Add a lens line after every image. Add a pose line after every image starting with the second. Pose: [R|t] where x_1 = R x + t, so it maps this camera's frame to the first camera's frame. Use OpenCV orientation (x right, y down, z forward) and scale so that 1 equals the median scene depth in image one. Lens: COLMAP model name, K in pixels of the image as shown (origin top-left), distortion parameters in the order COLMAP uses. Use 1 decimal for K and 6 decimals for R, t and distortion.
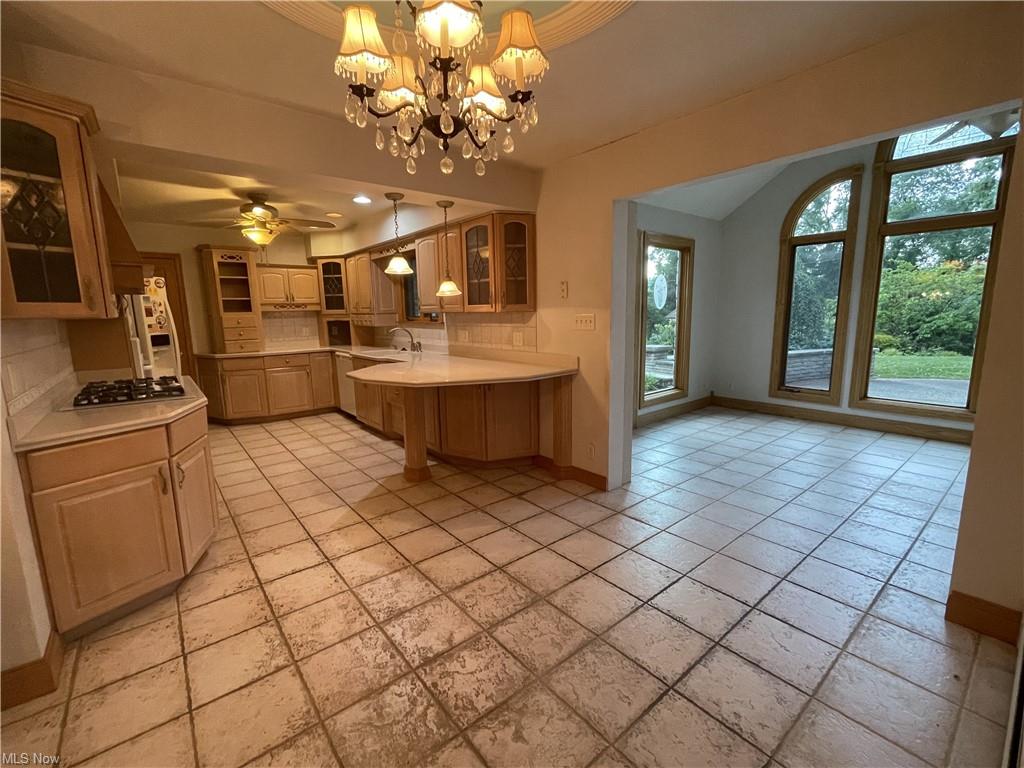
lens RADIAL K [[449.8, 0, 513.7], [0, 449.8, 385.2], [0, 0, 1]] dist [-0.001340, -0.000779]
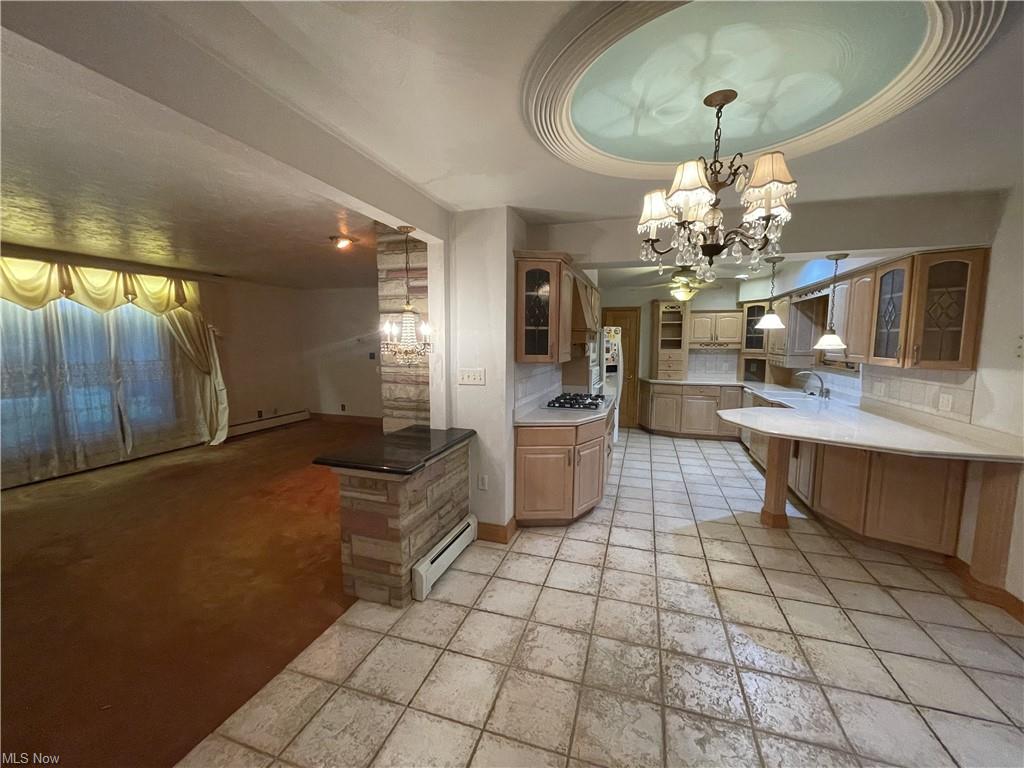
lens RADIAL K [[422.1, 0, 508.7], [0, 422.1, 384.4], [0, 0, 1]] dist [0.000747, -0.000384]
pose [[0.535057, 0.110047, -0.837618, 0.242920], [-0.148983, 0.988232, 0.034667, -0.050440], [0.831576, 0.106242, 0.545155, -0.056407]]
